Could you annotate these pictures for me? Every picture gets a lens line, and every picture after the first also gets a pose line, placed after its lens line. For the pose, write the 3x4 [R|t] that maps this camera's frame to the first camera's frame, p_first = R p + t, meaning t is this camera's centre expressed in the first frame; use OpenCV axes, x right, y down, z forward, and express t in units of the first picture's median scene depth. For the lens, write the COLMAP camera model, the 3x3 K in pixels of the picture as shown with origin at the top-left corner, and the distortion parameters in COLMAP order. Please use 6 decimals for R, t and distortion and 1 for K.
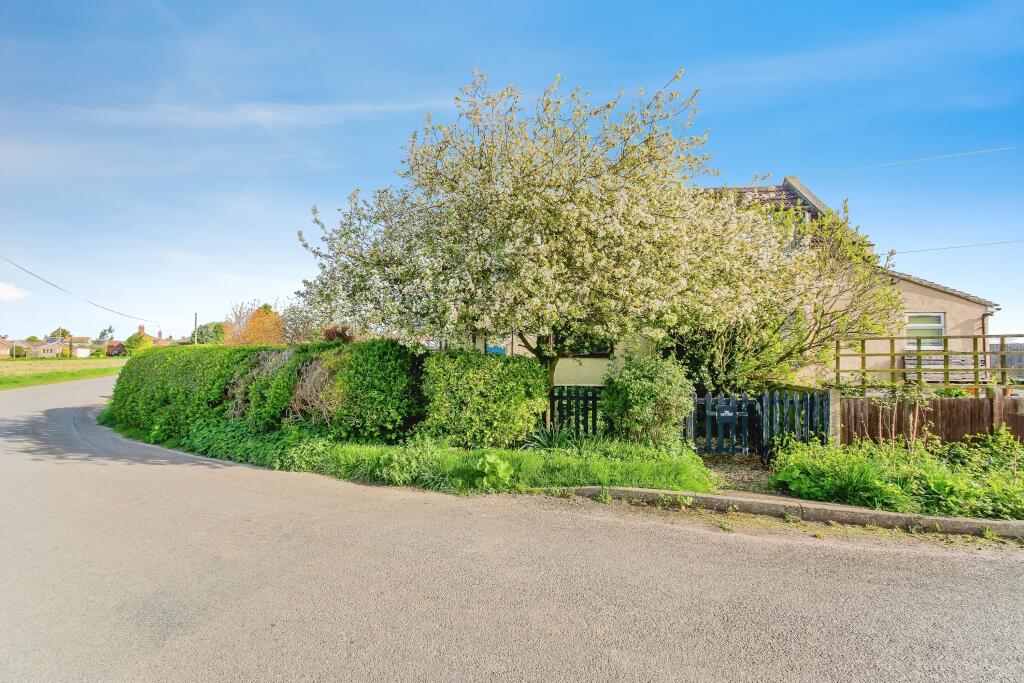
lens RADIAL K [[458.6, 0, 512.0], [0, 458.6, 341.5], [0, 0, 1]] dist [-0.002318, -0.000668]
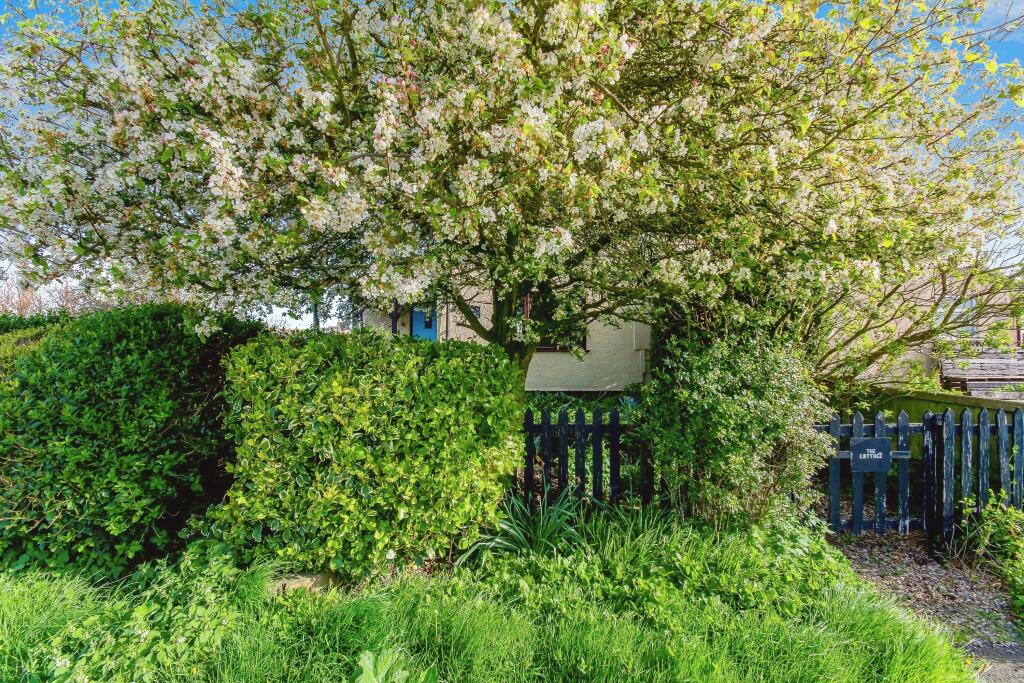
lens RADIAL K [[458.6, 0, 512.0], [0, 458.6, 341.5], [0, 0, 1]] dist [-0.002318, -0.000668]
pose [[0.989883, -0.001005, 0.141882, 0.001635], [-0.000318, 0.999957, 0.009298, 0.028951], [-0.141885, -0.009249, 0.989840, 0.587249]]
